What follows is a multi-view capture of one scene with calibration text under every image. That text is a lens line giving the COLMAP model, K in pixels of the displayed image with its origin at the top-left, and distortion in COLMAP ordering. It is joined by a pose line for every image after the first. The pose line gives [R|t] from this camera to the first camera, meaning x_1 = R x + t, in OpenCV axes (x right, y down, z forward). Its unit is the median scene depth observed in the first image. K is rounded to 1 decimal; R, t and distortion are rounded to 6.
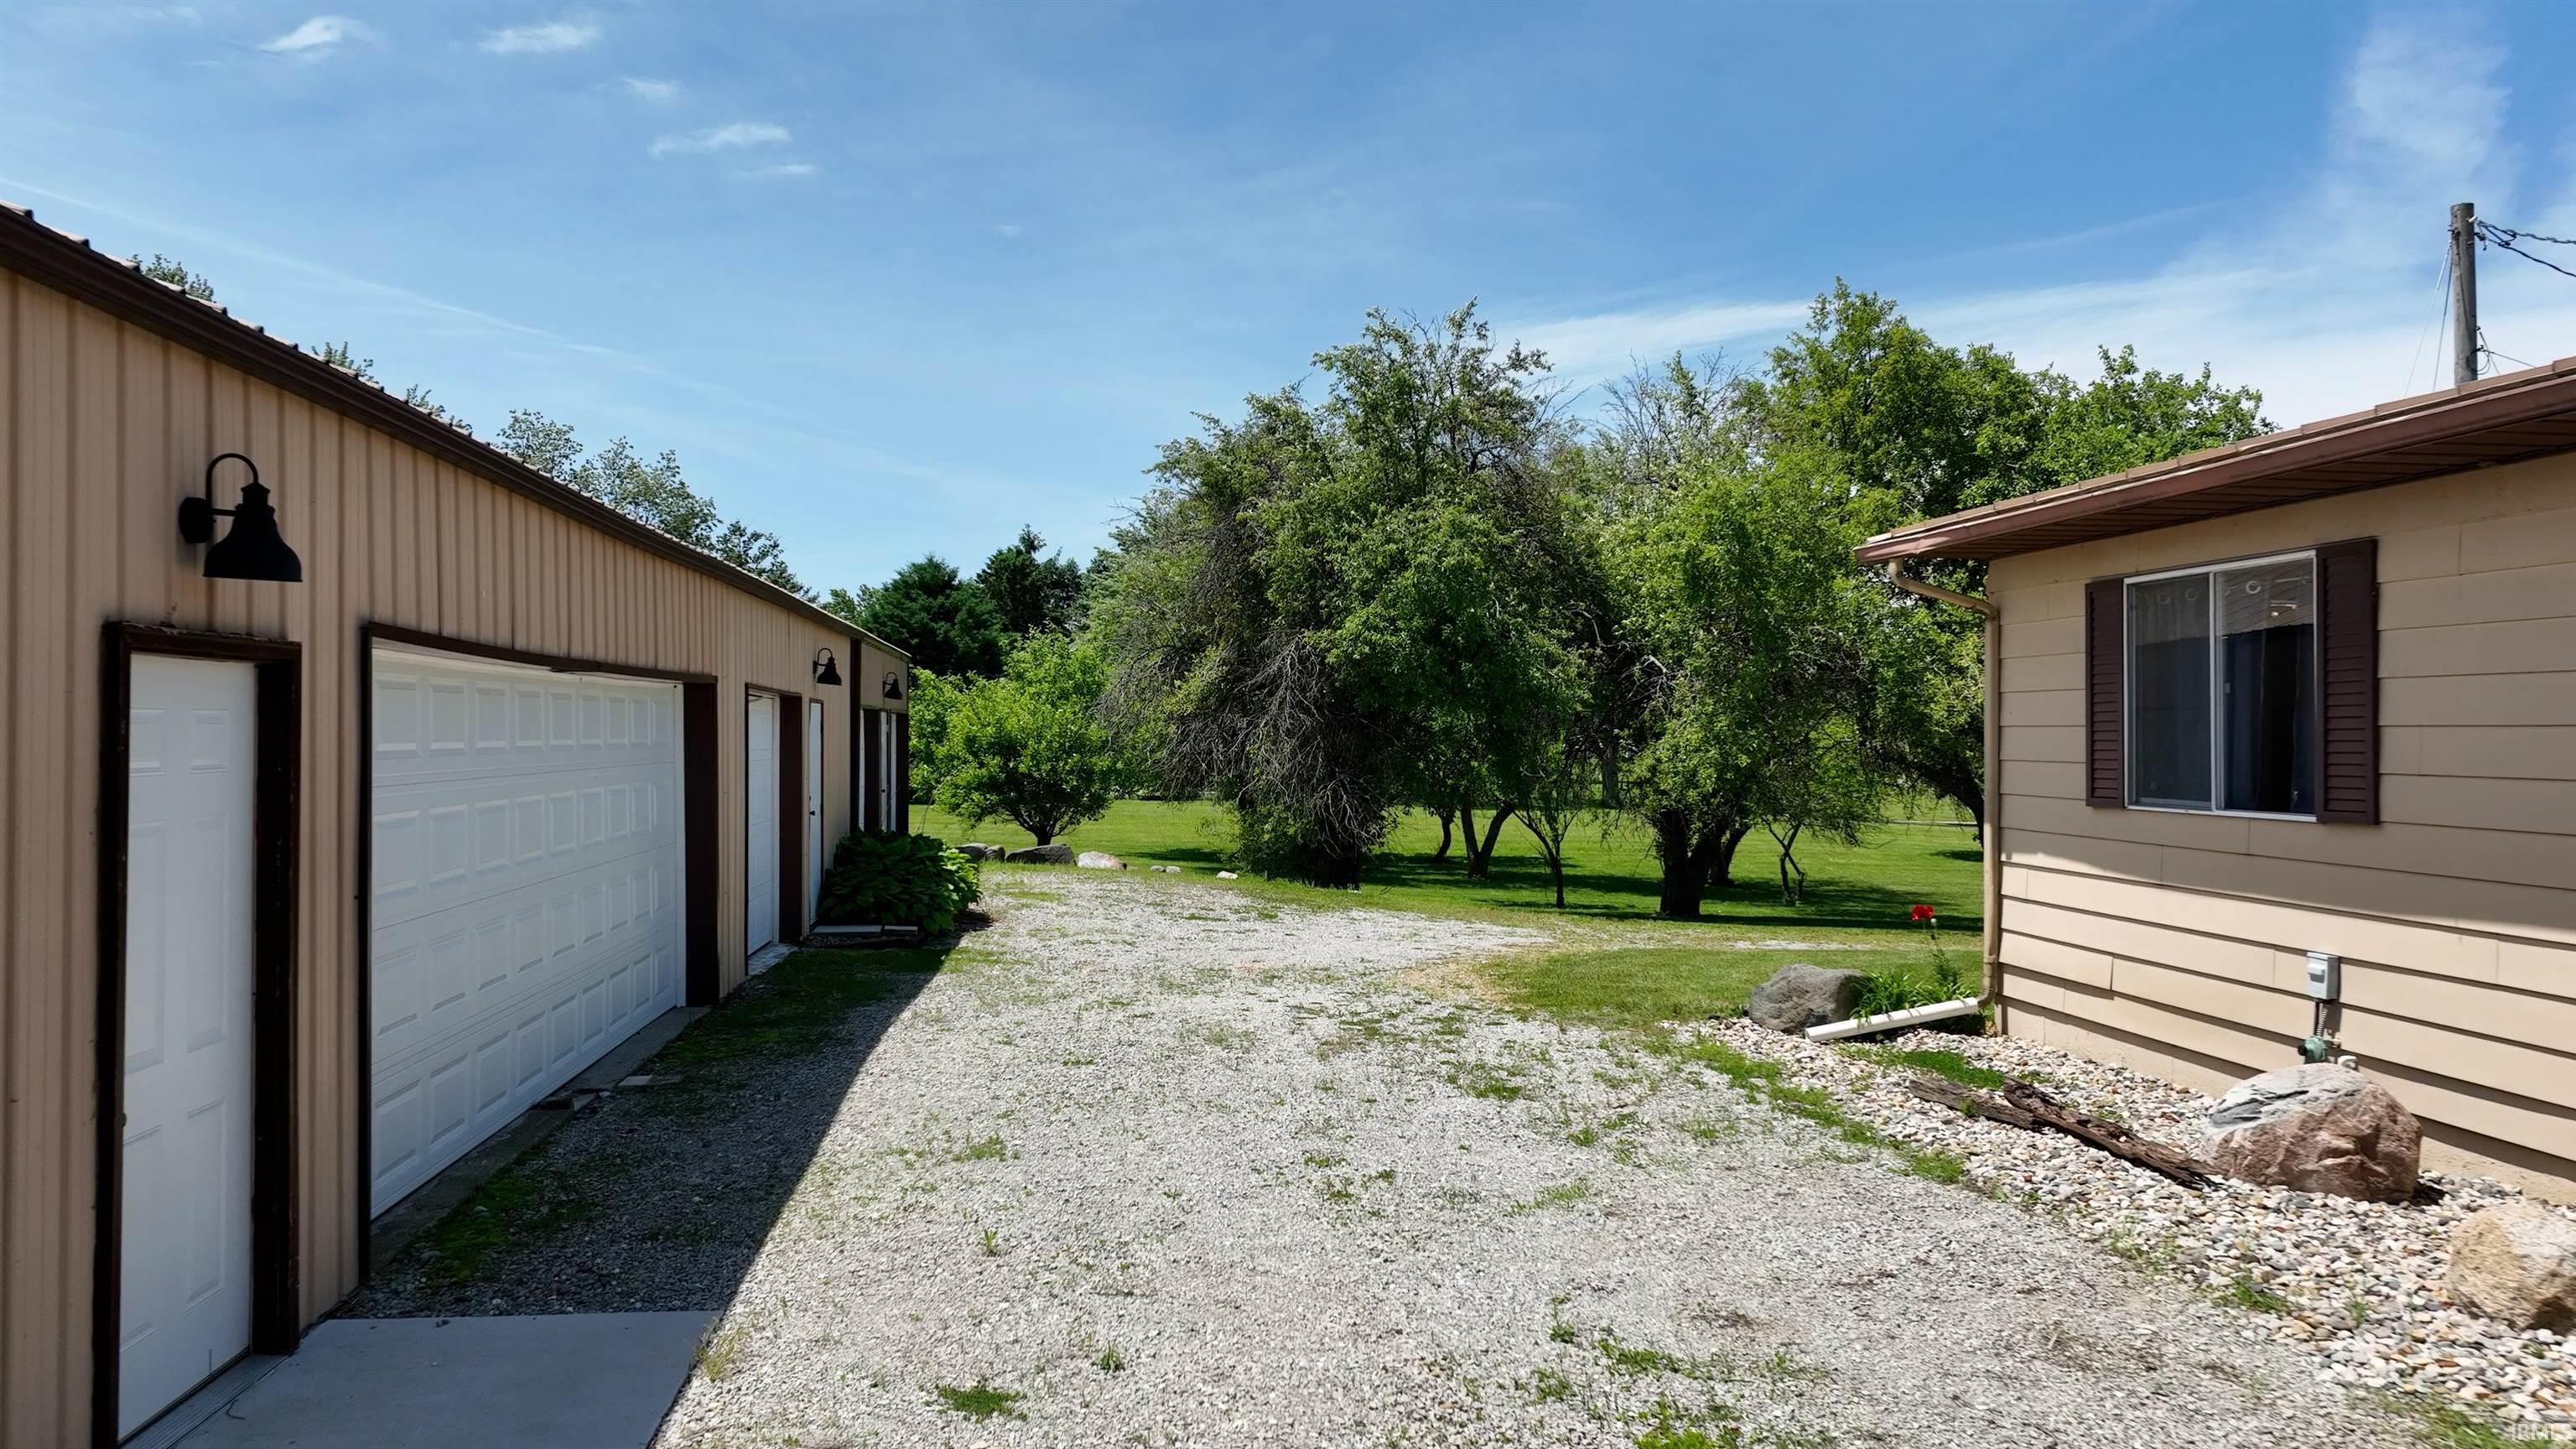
lens RADIAL K [[1806.2, 0, 1288.0], [0, 1806.2, 724.5], [0, 0, 1]] dist [0.005833, -0.002406]
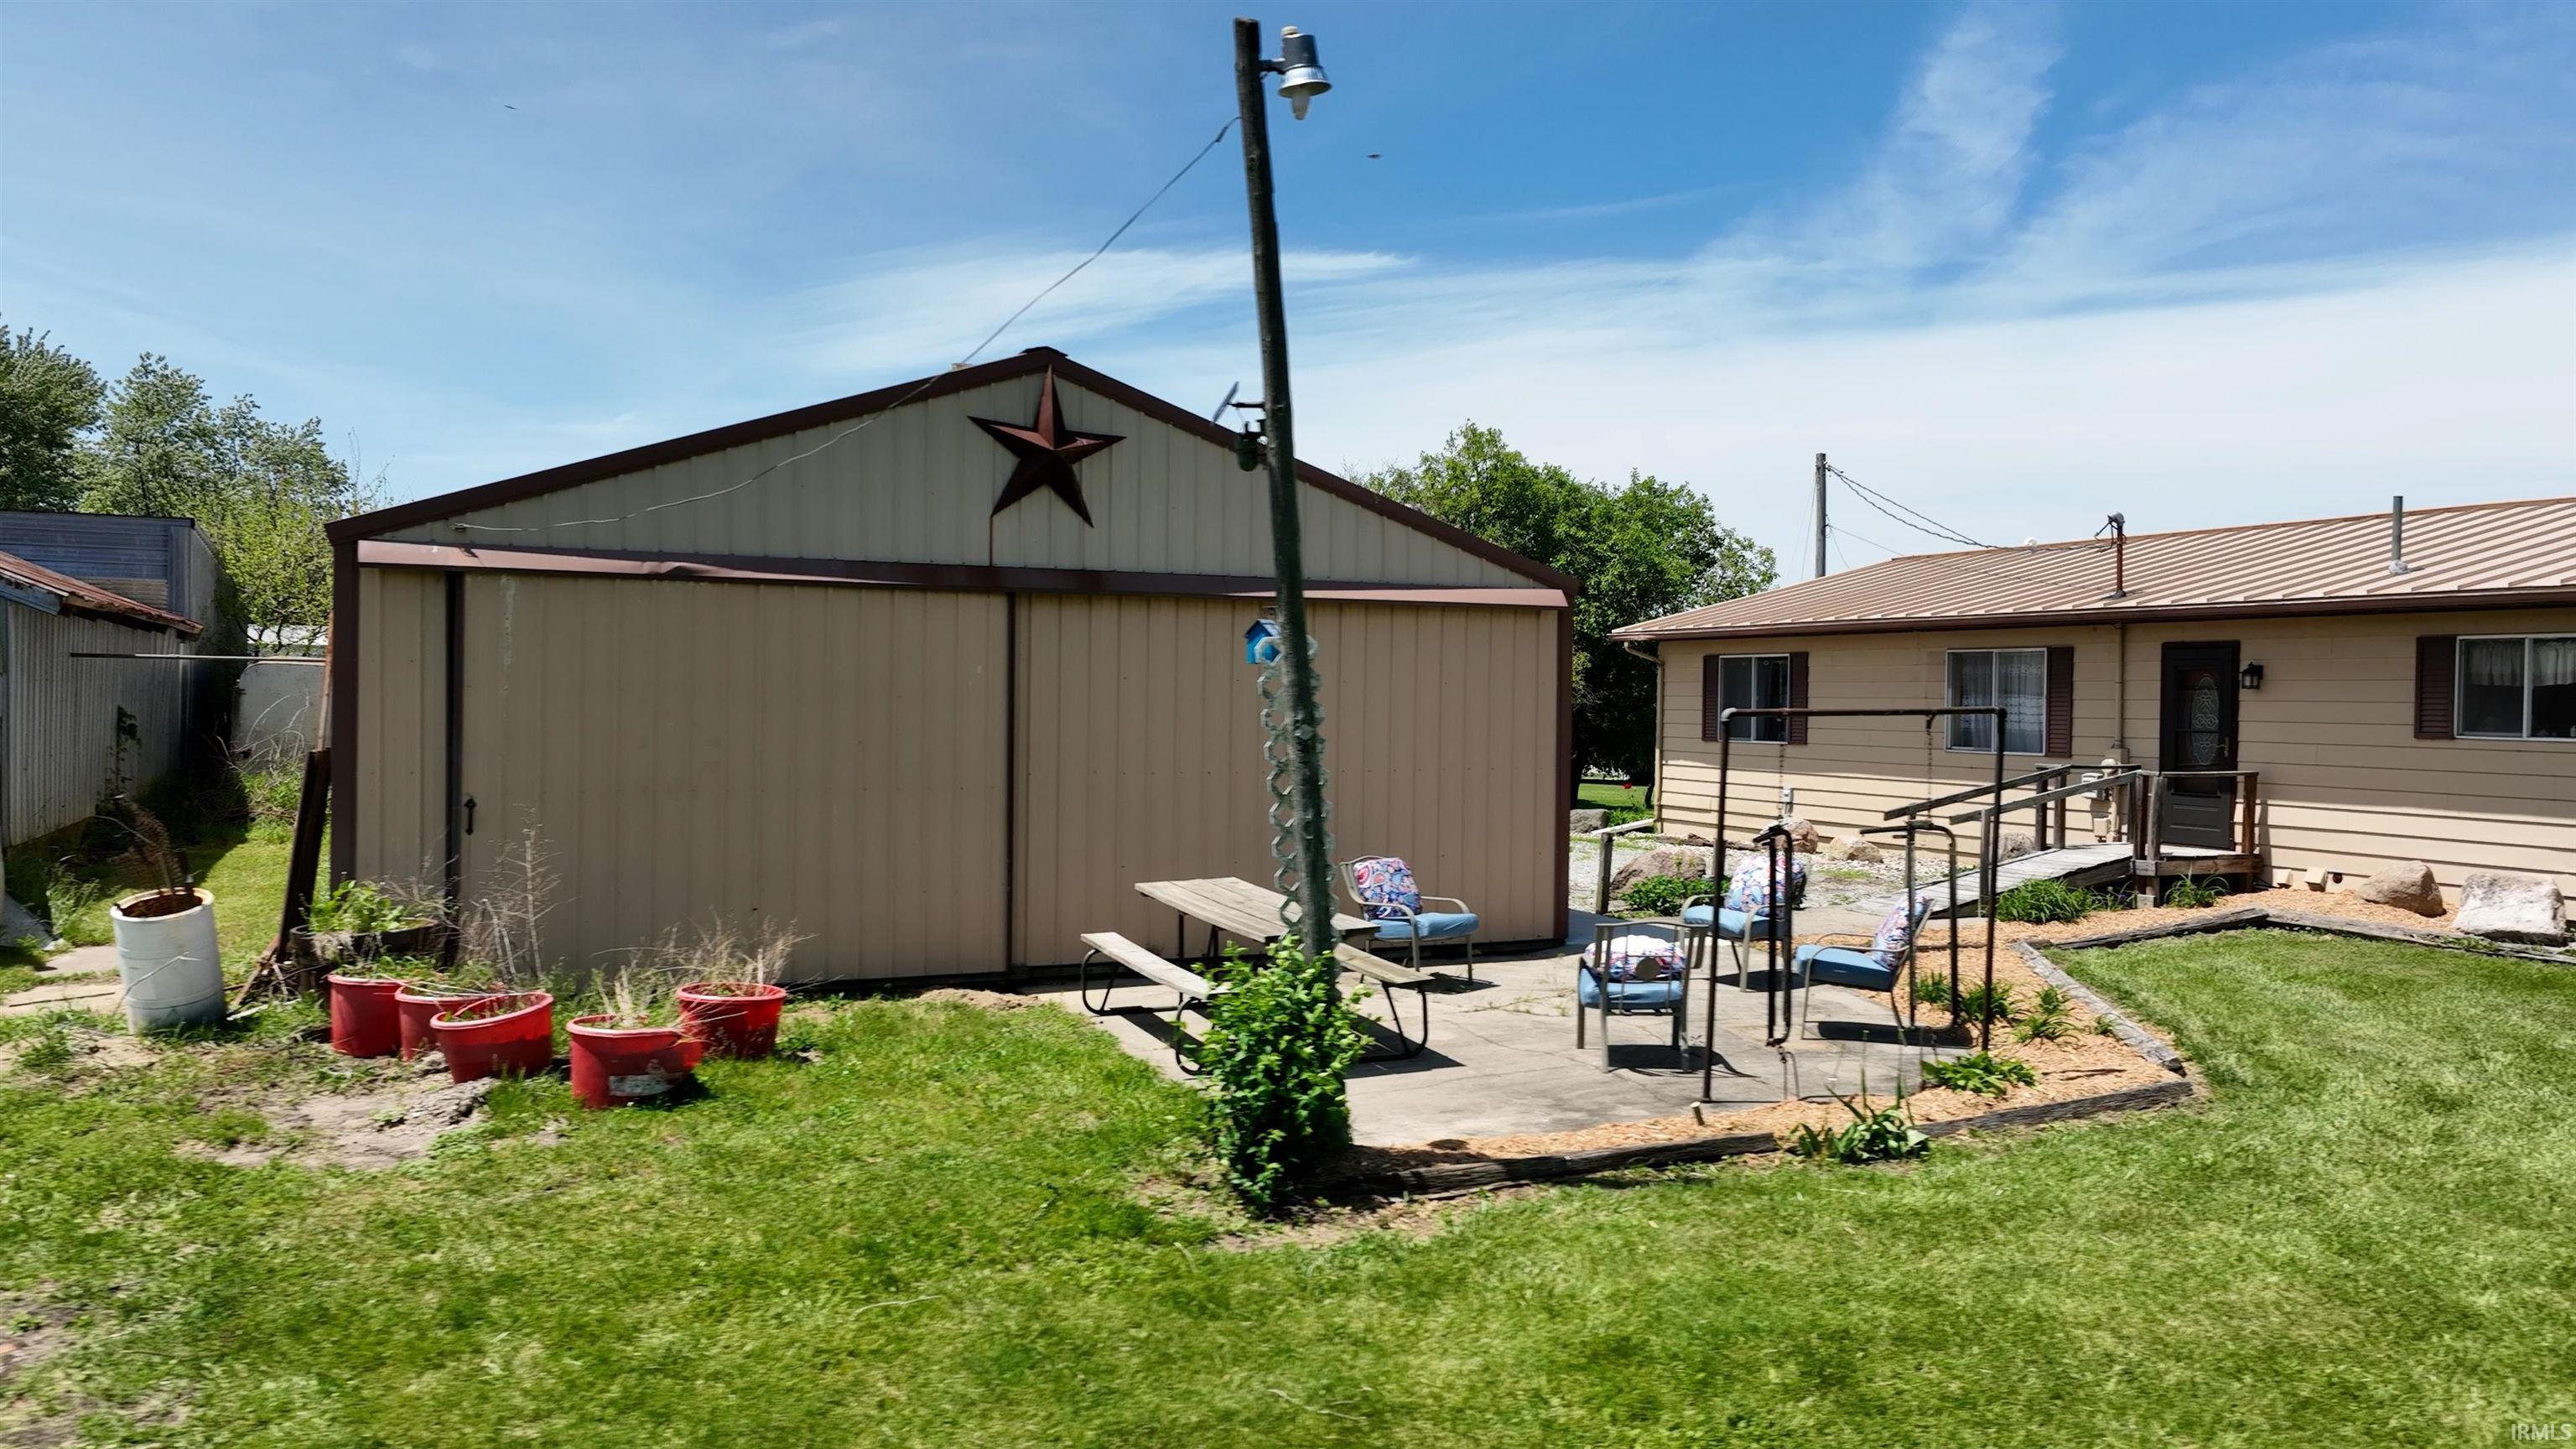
lens RADIAL K [[1806.2, 0, 1288.0], [0, 1806.2, 724.5], [0, 0, 1]] dist [0.005833, -0.002406]
pose [[0.952638, 0.007860, 0.304006, -0.844971], [-0.014747, 0.999684, 0.020364, -0.020620], [-0.303750, -0.023882, 0.952452, -1.196228]]
